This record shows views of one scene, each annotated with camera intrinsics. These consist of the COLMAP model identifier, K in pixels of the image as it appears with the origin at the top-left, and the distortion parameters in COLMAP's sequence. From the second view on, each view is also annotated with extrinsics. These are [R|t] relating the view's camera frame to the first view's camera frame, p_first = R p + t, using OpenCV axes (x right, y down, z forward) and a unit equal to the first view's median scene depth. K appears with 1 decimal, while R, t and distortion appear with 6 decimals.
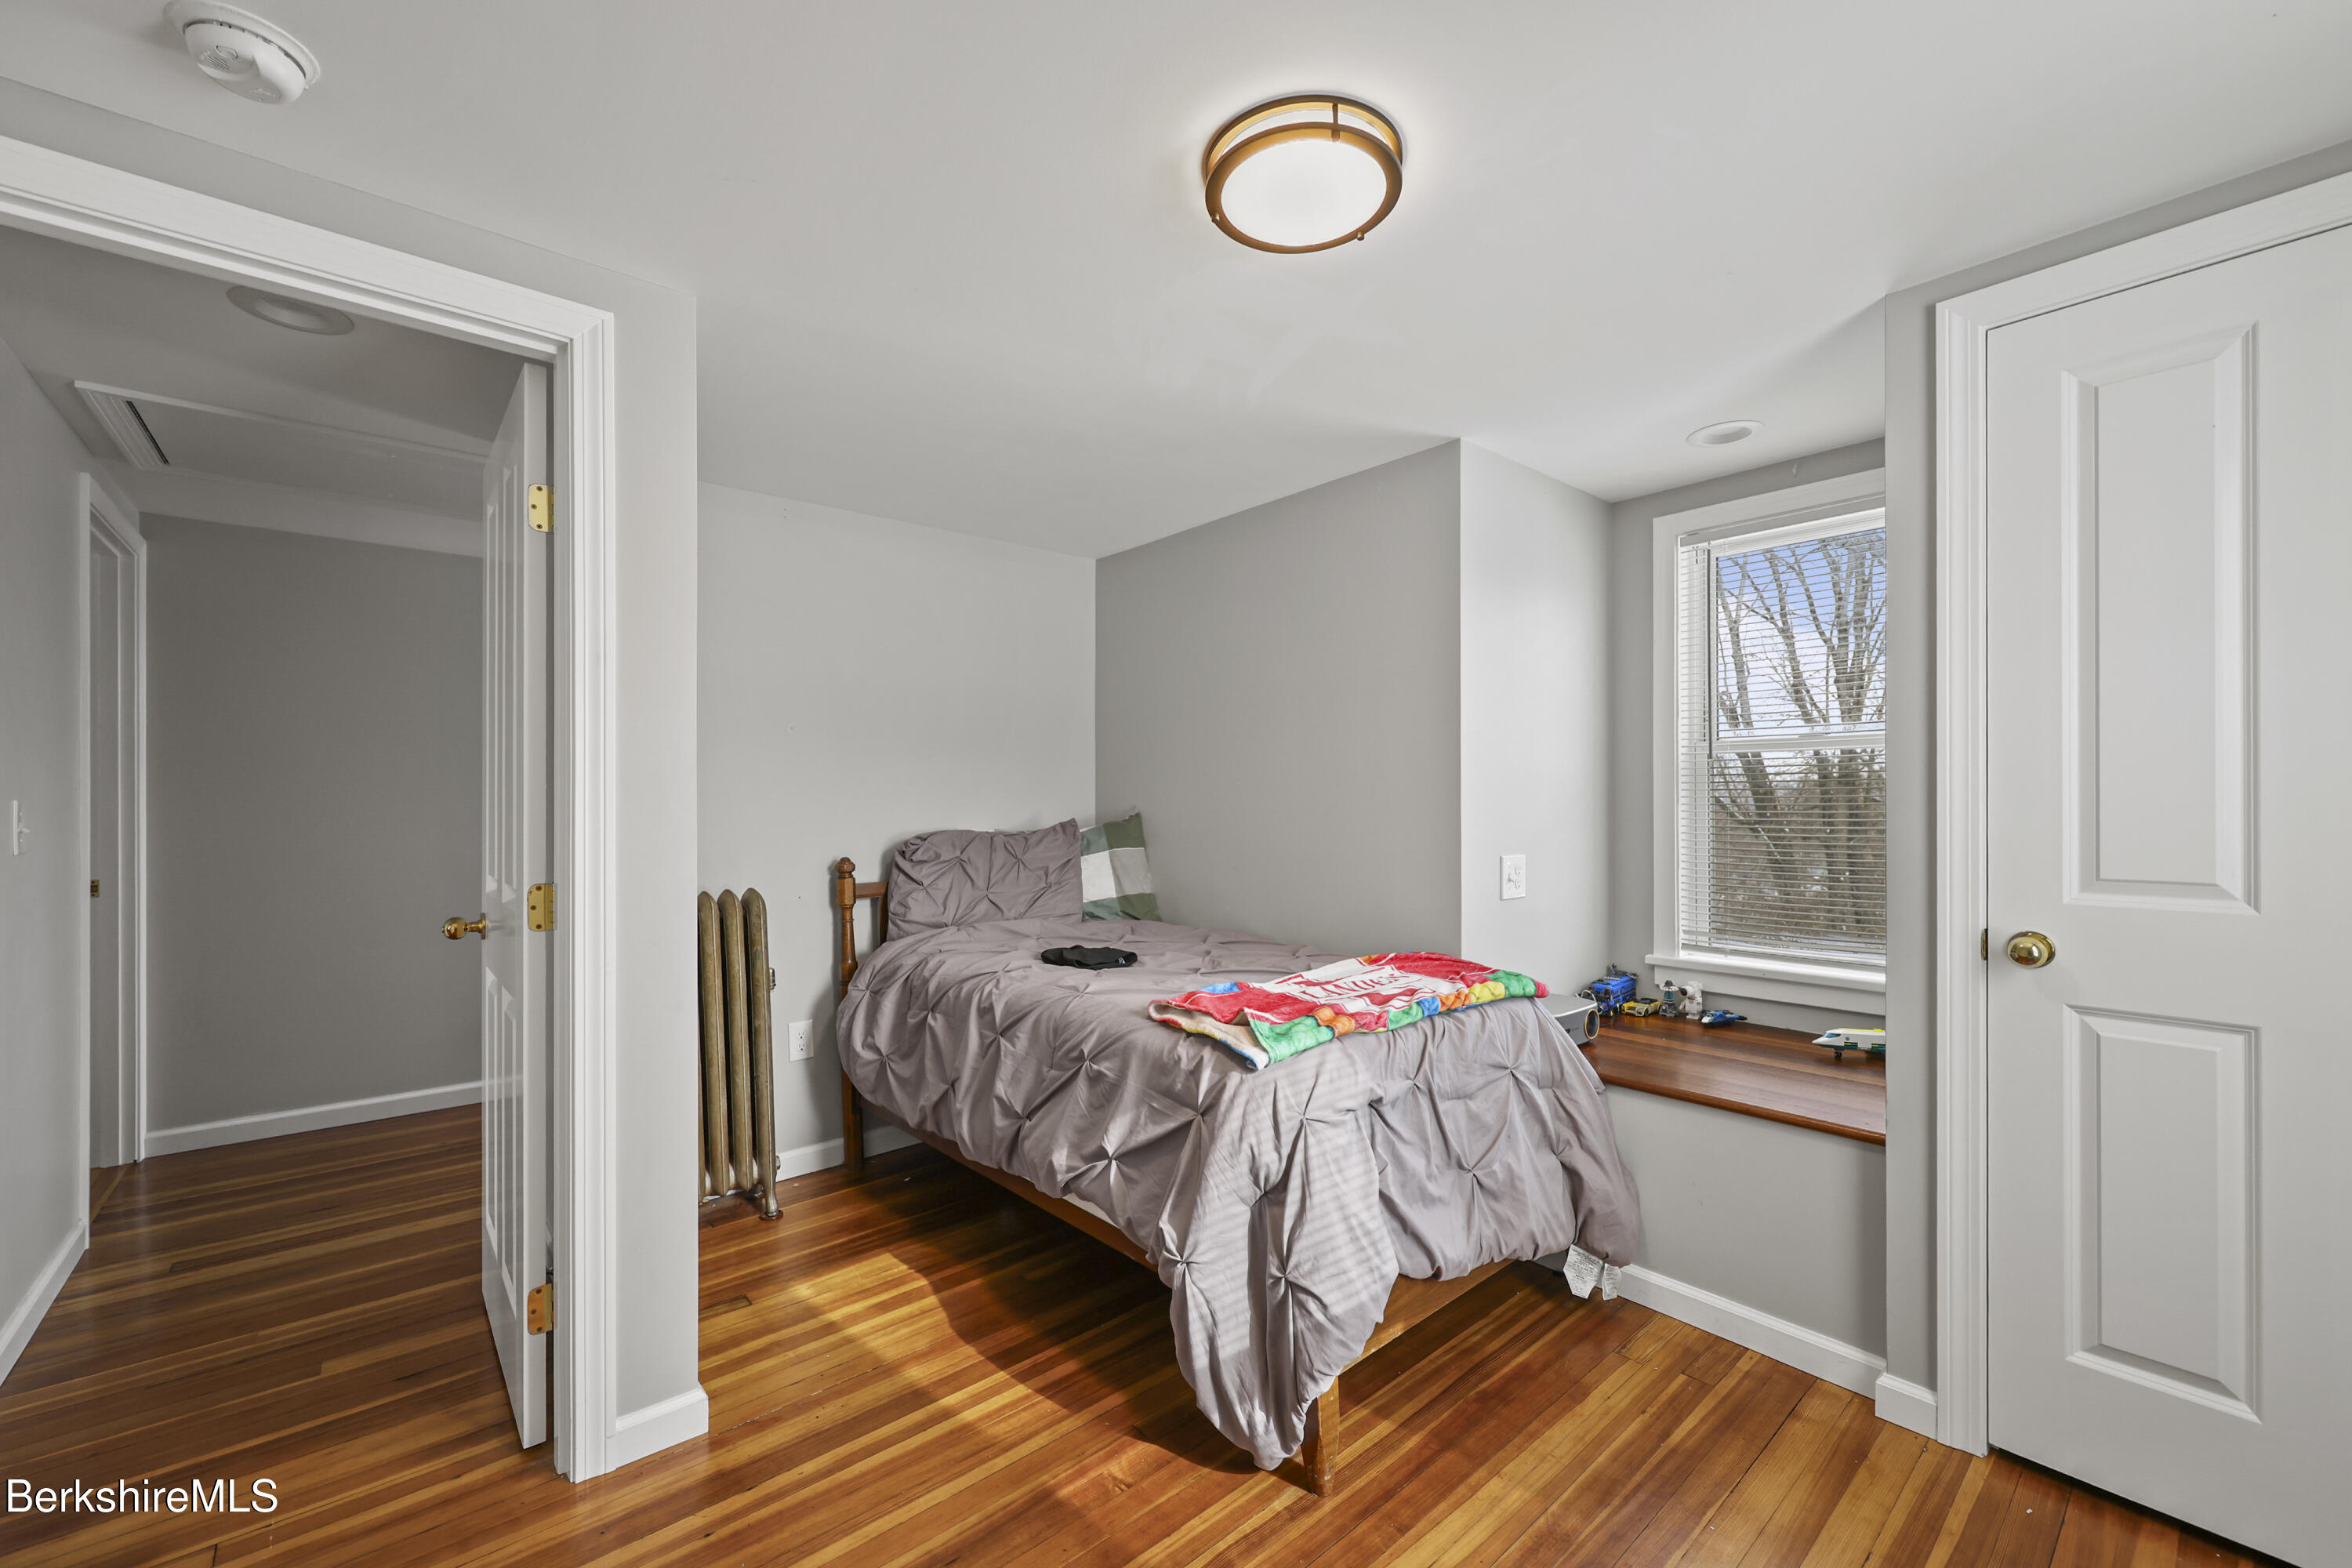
lens RADIAL K [[933.7, 0, 1178.9], [0, 933.7, 809.4], [0, 0, 1]] dist [-0.002603, -0.000472]
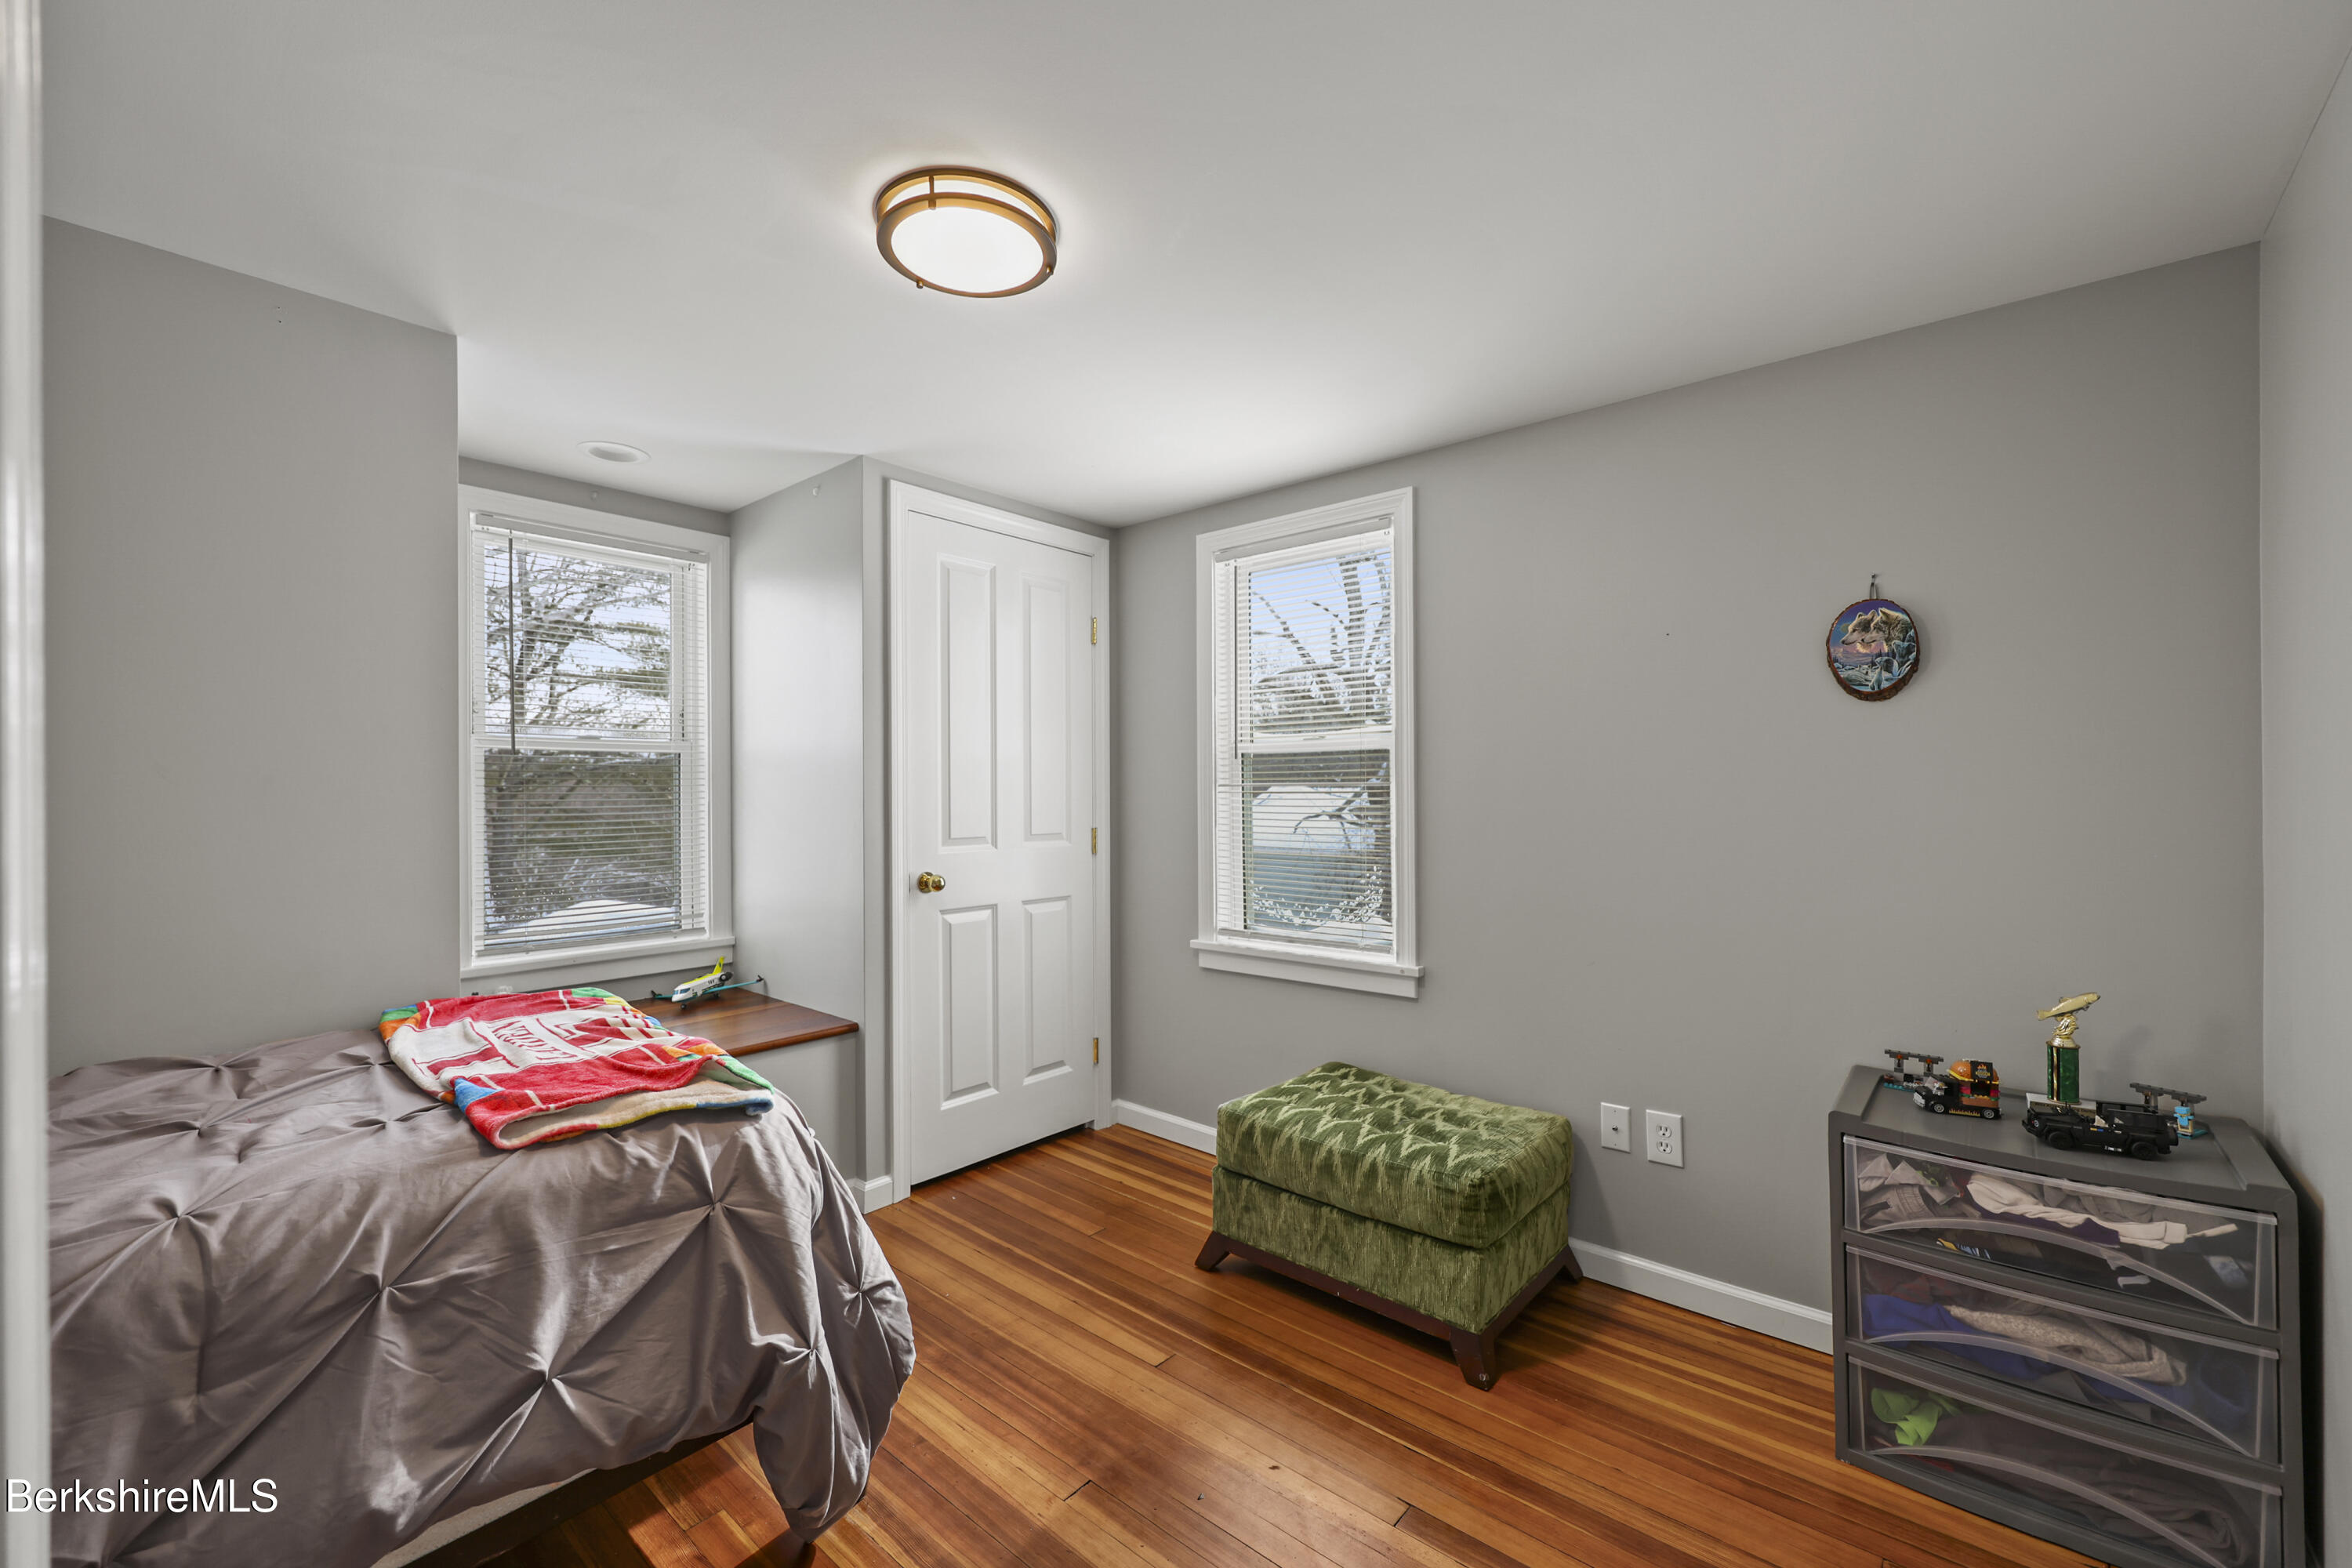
lens RADIAL K [[946.2, 0, 1180.9], [0, 946.2, 771.8], [0, 0, 1]] dist [0.000892, 0.000339]
pose [[-0.144231, 0.018635, 0.989369, -0.844410], [0.003079, 0.999826, -0.018383, -0.018788], [-0.989539, 0.000394, -0.144264, 0.746208]]
